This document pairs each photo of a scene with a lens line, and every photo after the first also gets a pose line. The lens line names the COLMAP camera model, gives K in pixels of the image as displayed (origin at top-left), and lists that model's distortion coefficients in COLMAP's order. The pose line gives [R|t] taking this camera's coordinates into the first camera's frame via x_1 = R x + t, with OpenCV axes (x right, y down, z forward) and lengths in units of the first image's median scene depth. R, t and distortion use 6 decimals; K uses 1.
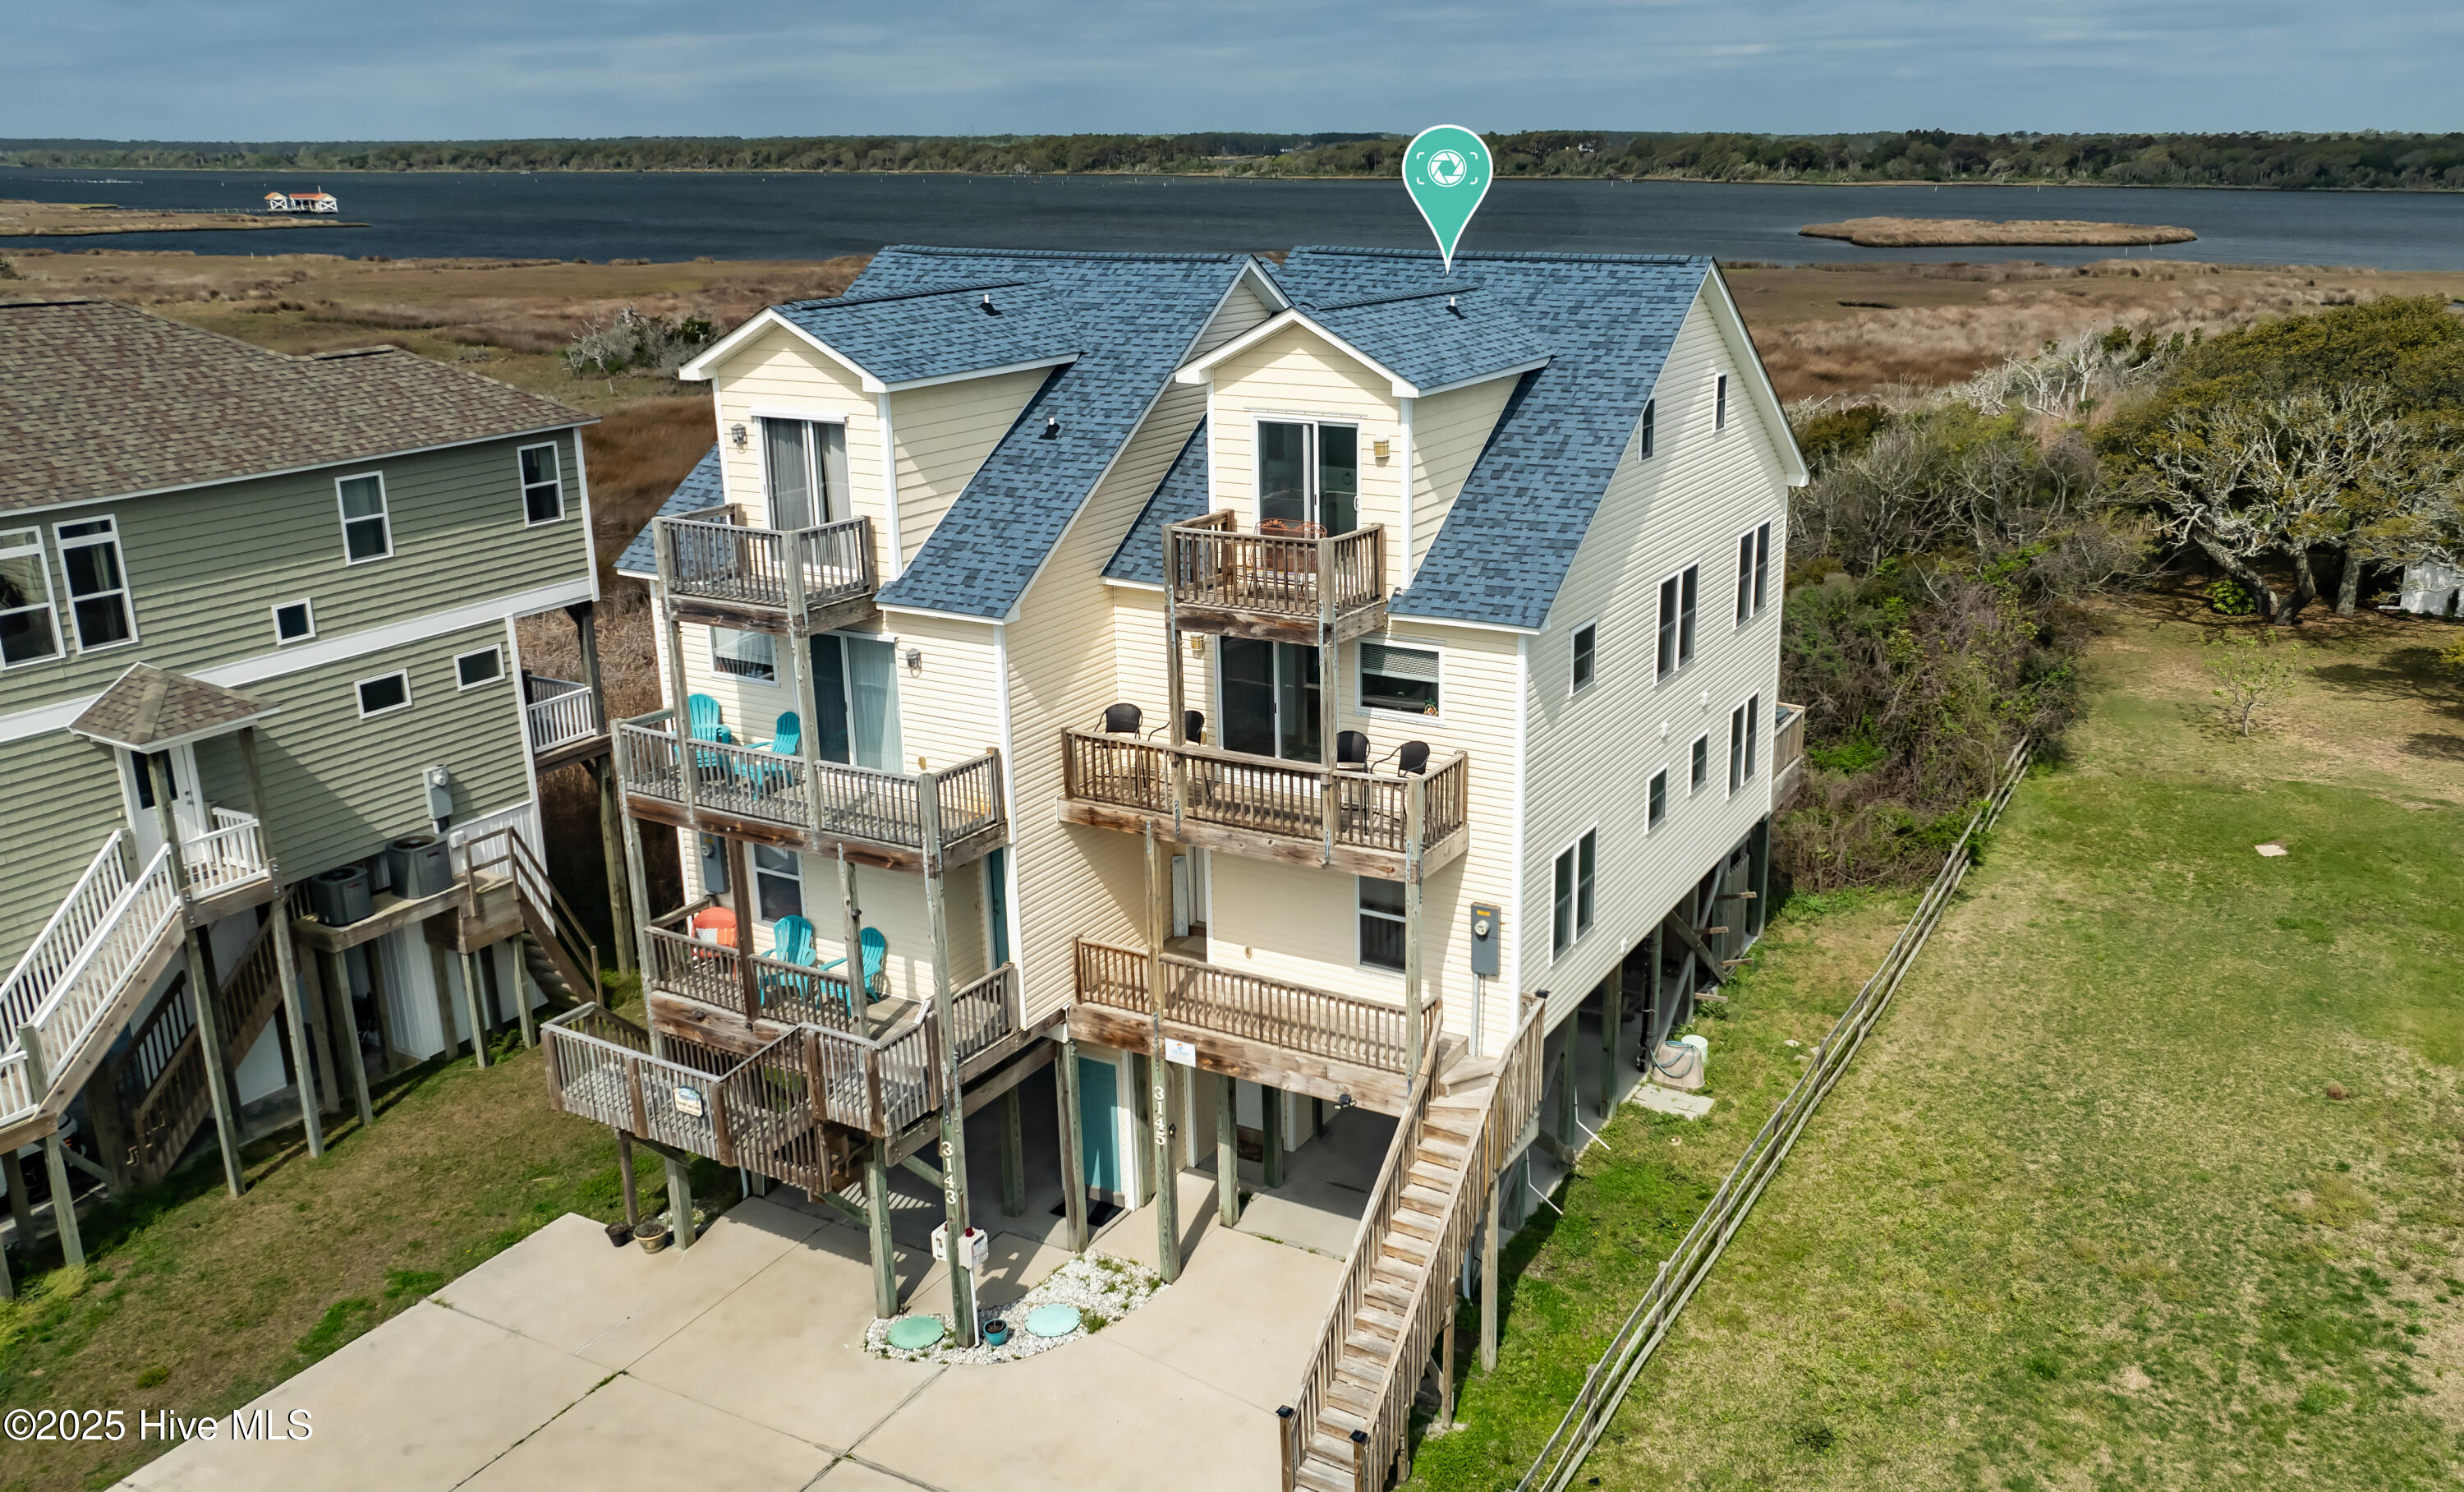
lens RADIAL K [[1959.0, 0, 1382.5], [0, 1959.0, 710.5], [0, 0, 1]] dist [-0.023304, -0.003156]
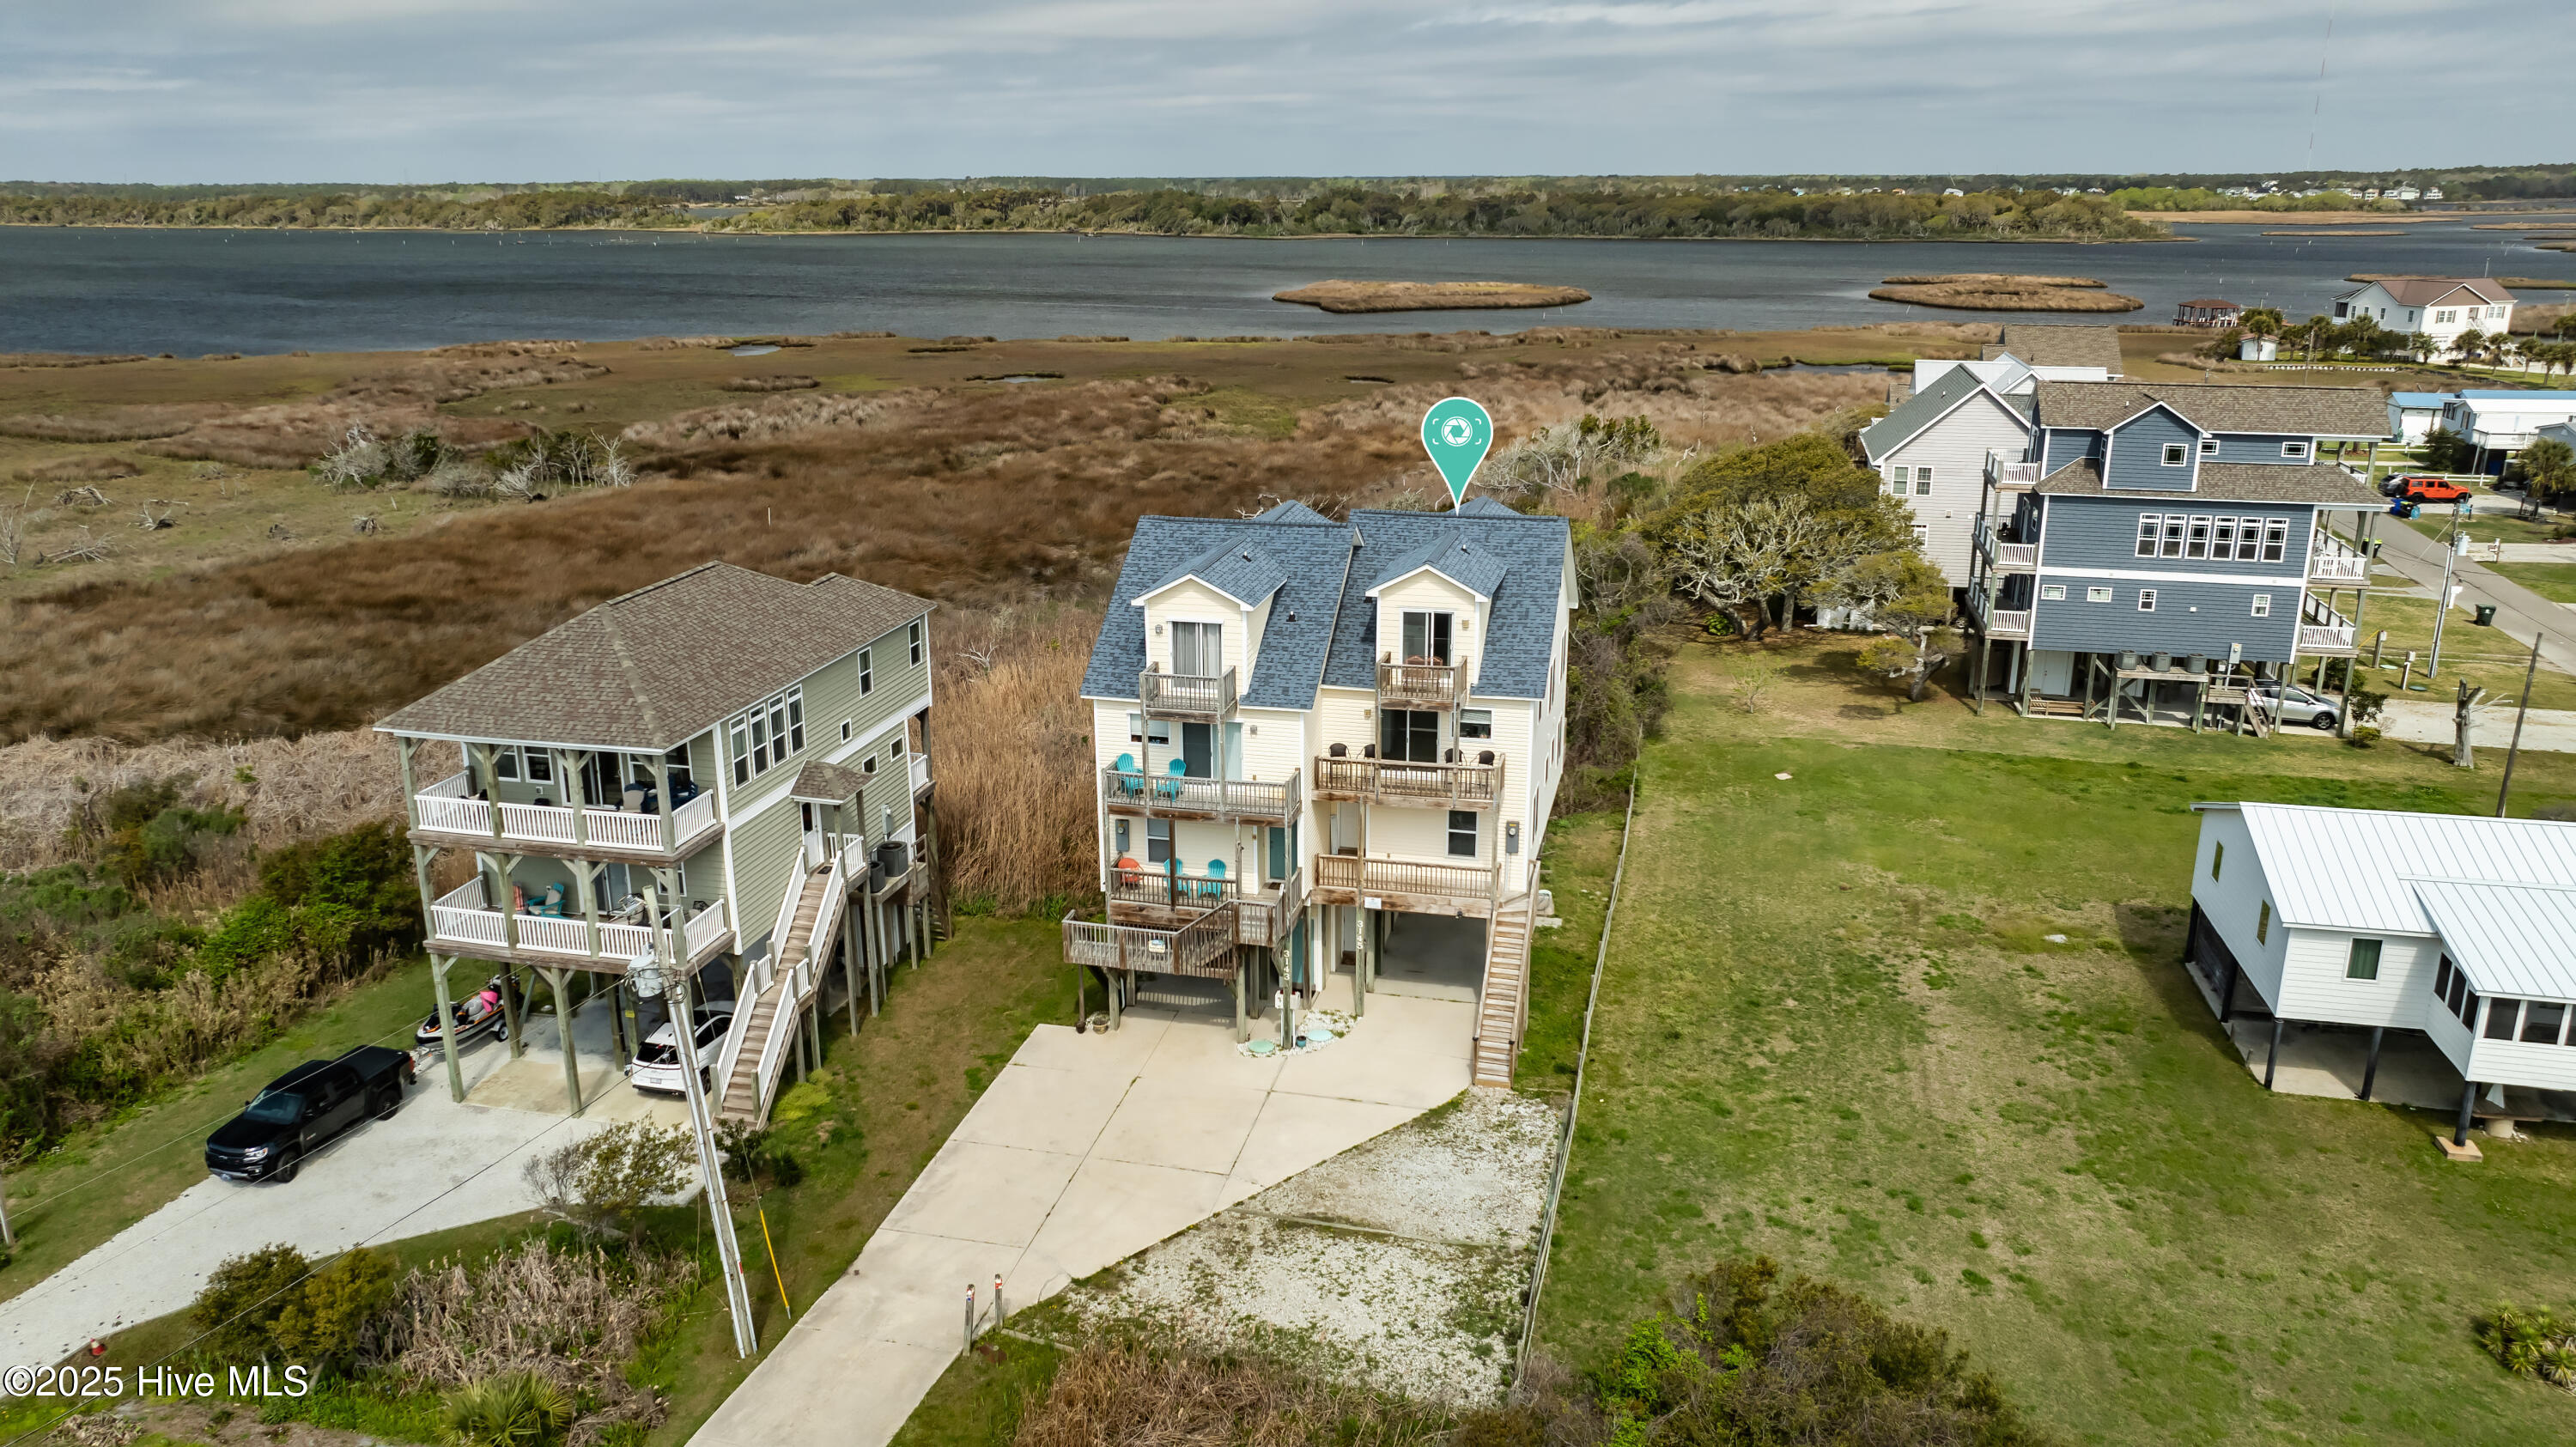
lens RADIAL K [[1814.9, 0, 1288.0], [0, 1814.9, 723.5], [0, 0, 1]] dist [-0.010032, -0.003546]
pose [[0.970983, -0.069945, 0.228693, -0.521449], [0.068323, 0.997550, 0.015008, -0.047945], [-0.229183, 0.001052, 0.973383, -0.755029]]
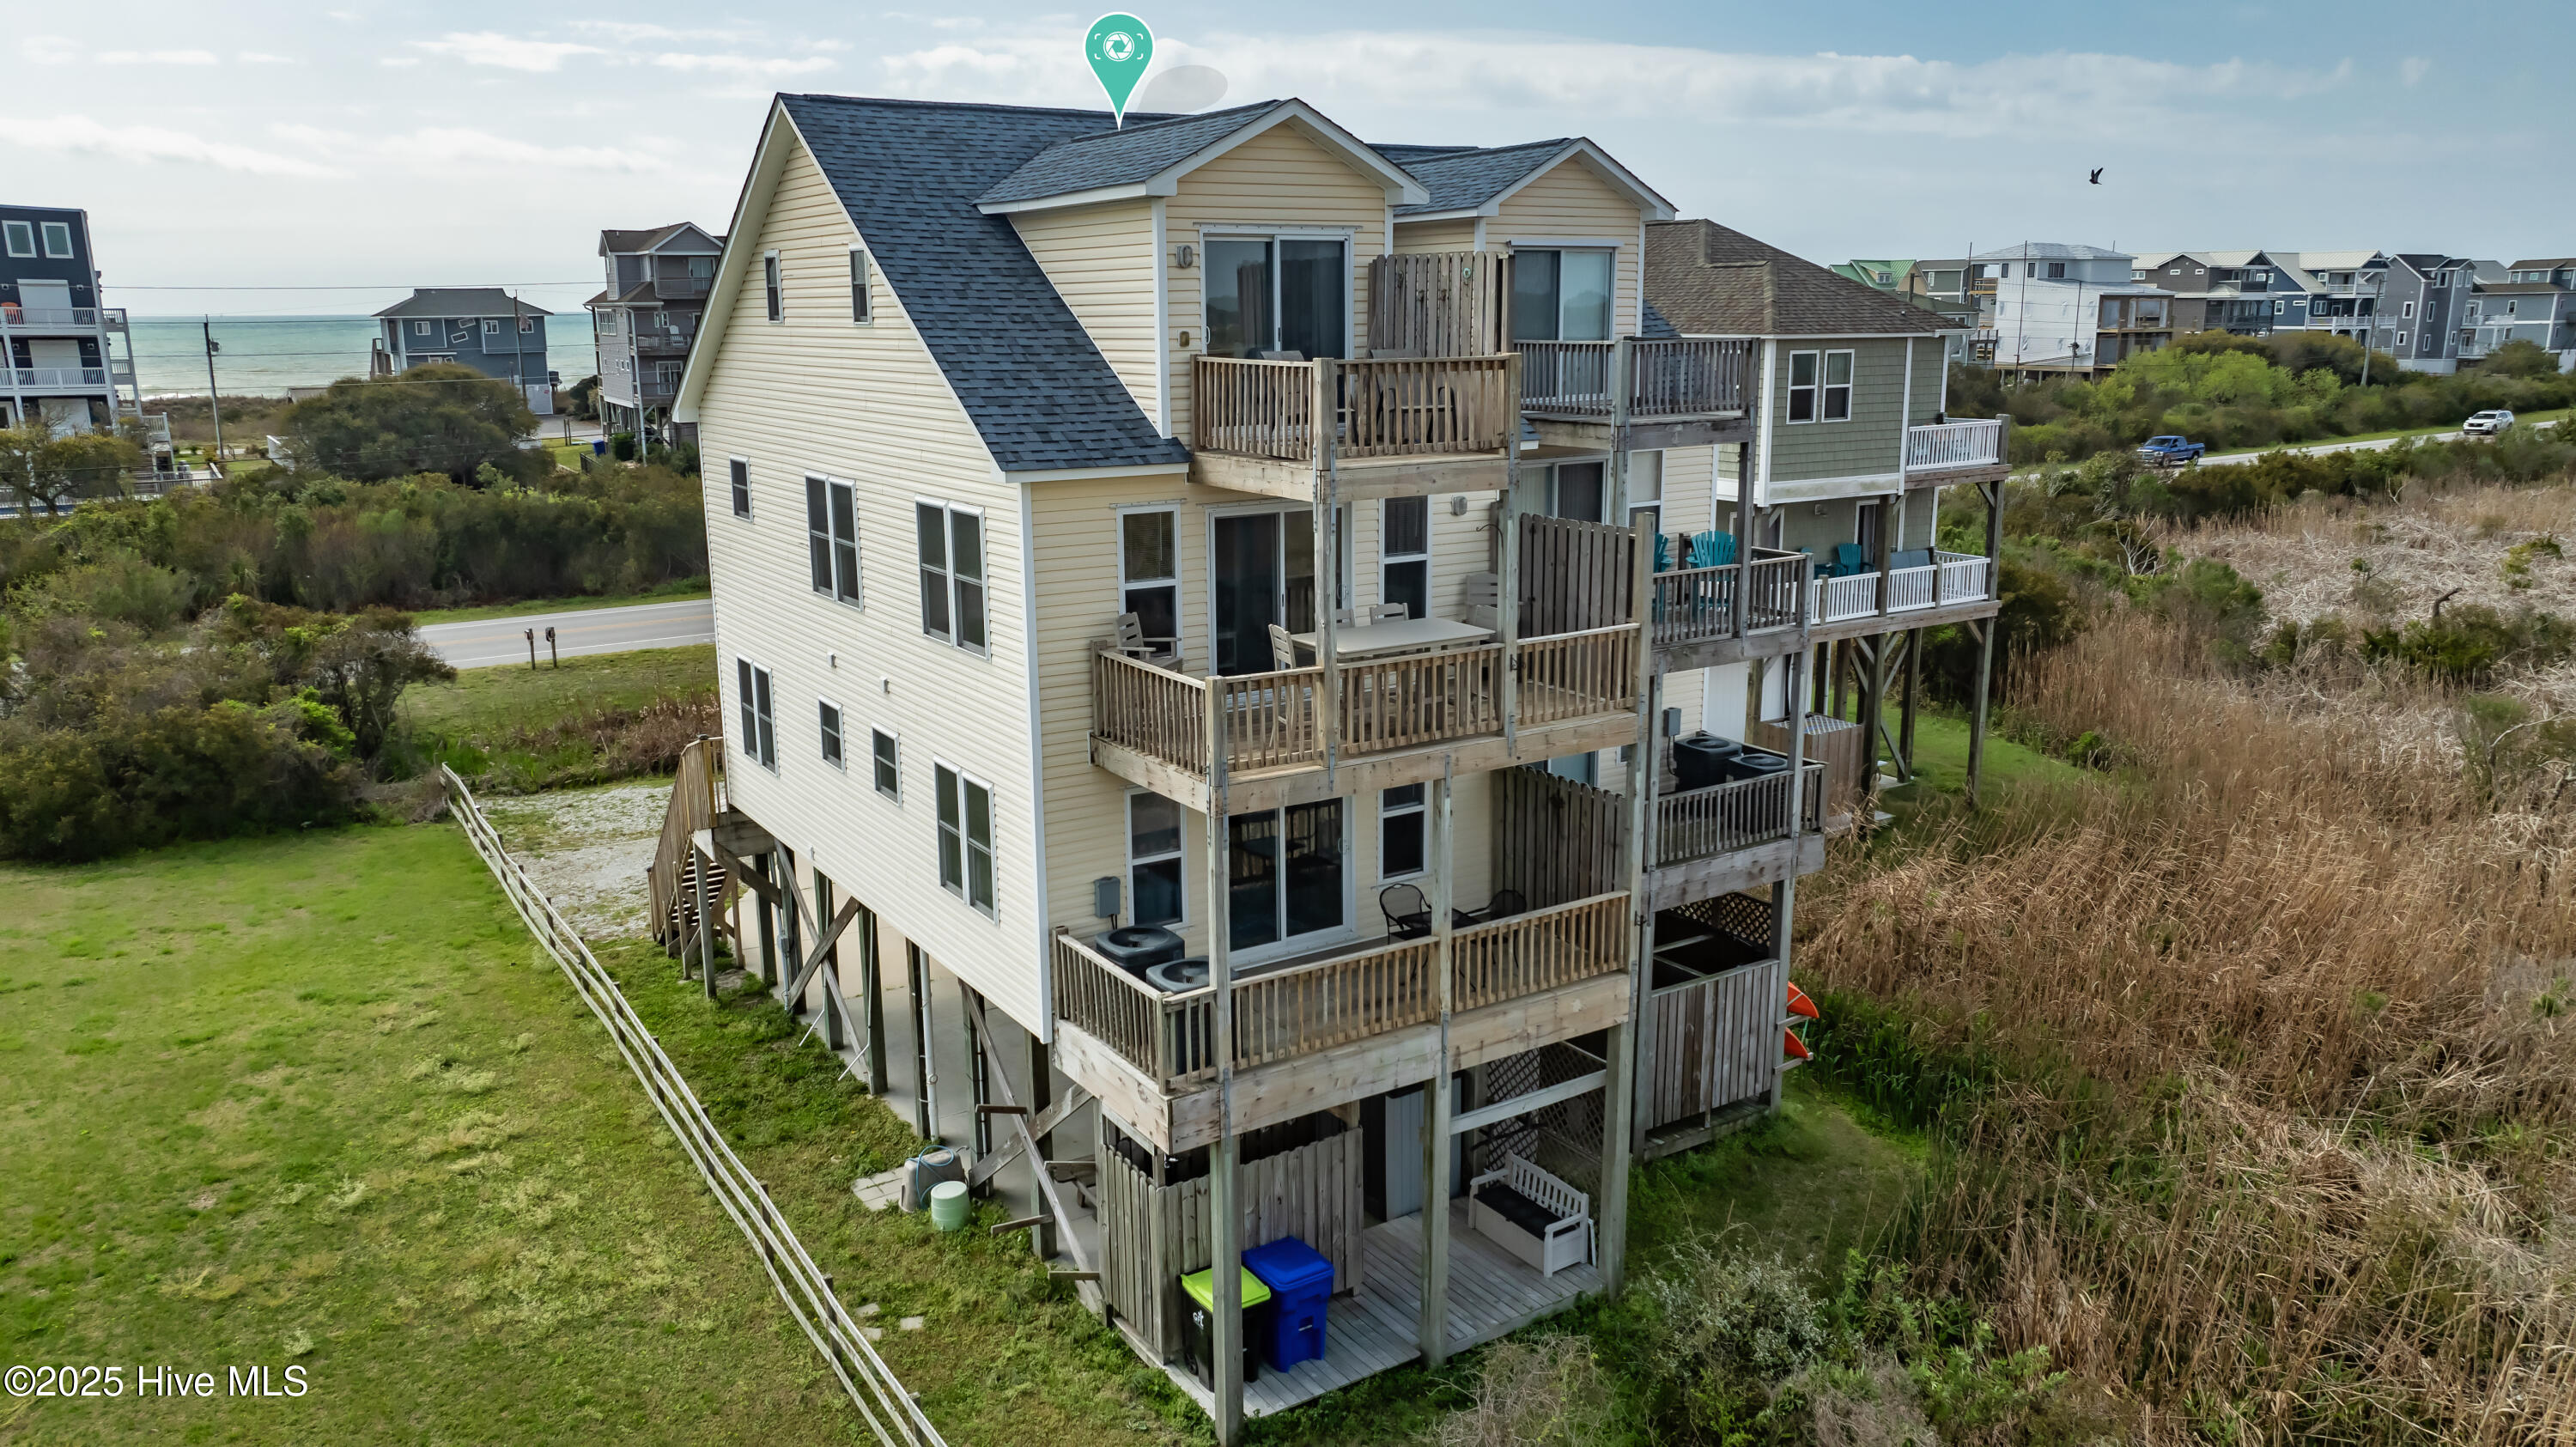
lens RADIAL K [[1826.0, 0, 1288.0], [0, 1826.0, 723.5], [0, 0, 1]] dist [-0.062699, 0.064532]
pose [[-0.497047, 0.202492, -0.843766, 0.663036], [-0.234549, 0.904841, 0.355317, -0.270400], [0.835423, 0.374513, -0.402254, 1.374206]]
